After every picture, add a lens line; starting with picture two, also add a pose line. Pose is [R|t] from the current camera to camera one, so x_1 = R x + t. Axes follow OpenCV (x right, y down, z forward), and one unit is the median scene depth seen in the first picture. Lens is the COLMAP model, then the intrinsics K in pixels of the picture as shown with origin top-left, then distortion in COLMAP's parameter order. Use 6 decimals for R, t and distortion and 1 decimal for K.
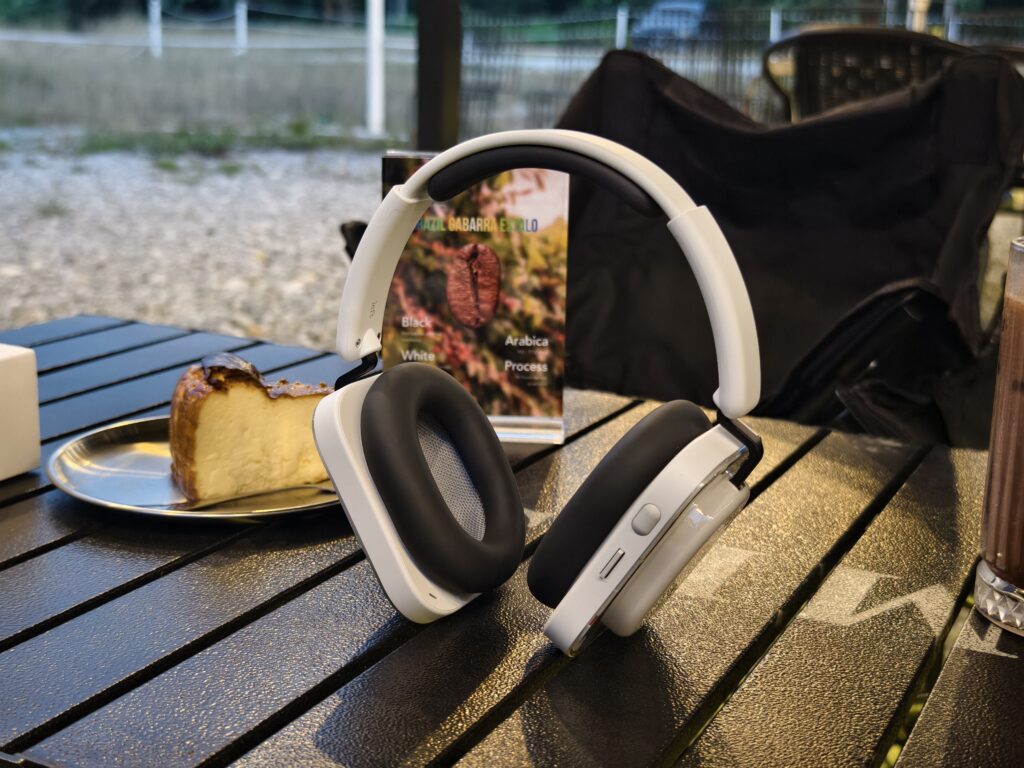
lens RADIAL K [[1398.5, 0, 503.3], [0, 1398.5, 386.0], [0, 0, 1]] dist [0.039629, 0.000000]
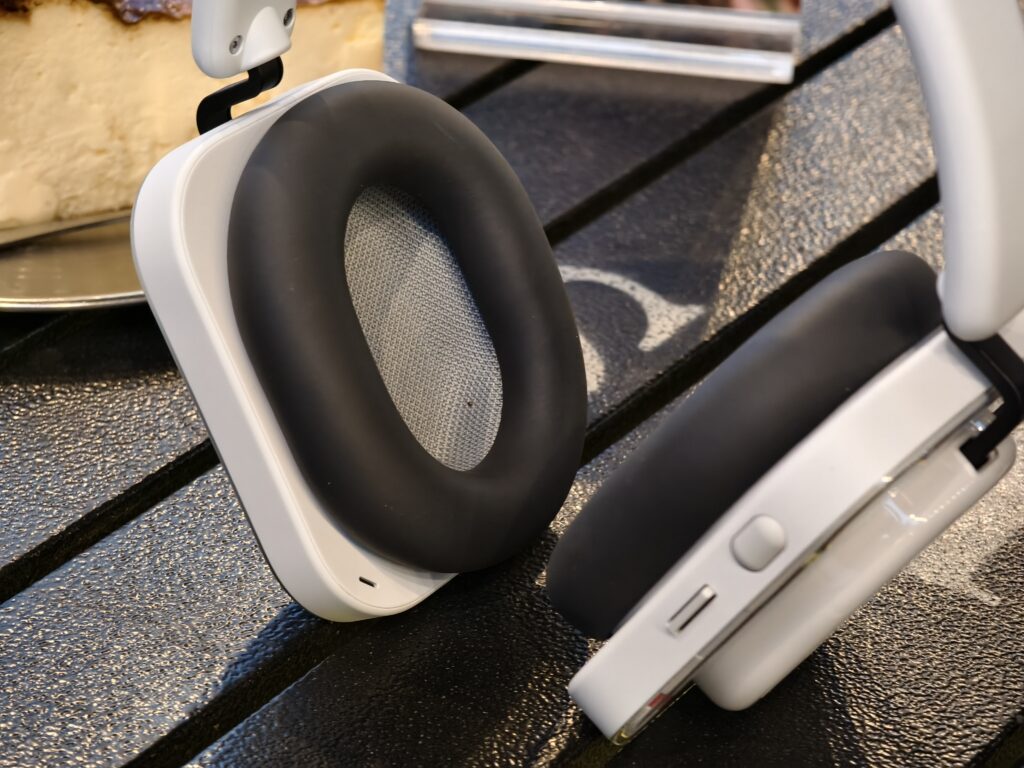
lens RADIAL K [[3095.0, 0, 512.7], [0, 3095.0, 388.3], [0, 0, 1]] dist [0.159723, 0.000000]
pose [[0.988769, 0.076340, -0.128487, 0.091782], [-0.034925, 0.953924, 0.298007, -0.163934], [0.145317, -0.290173, 0.945877, -0.004881]]
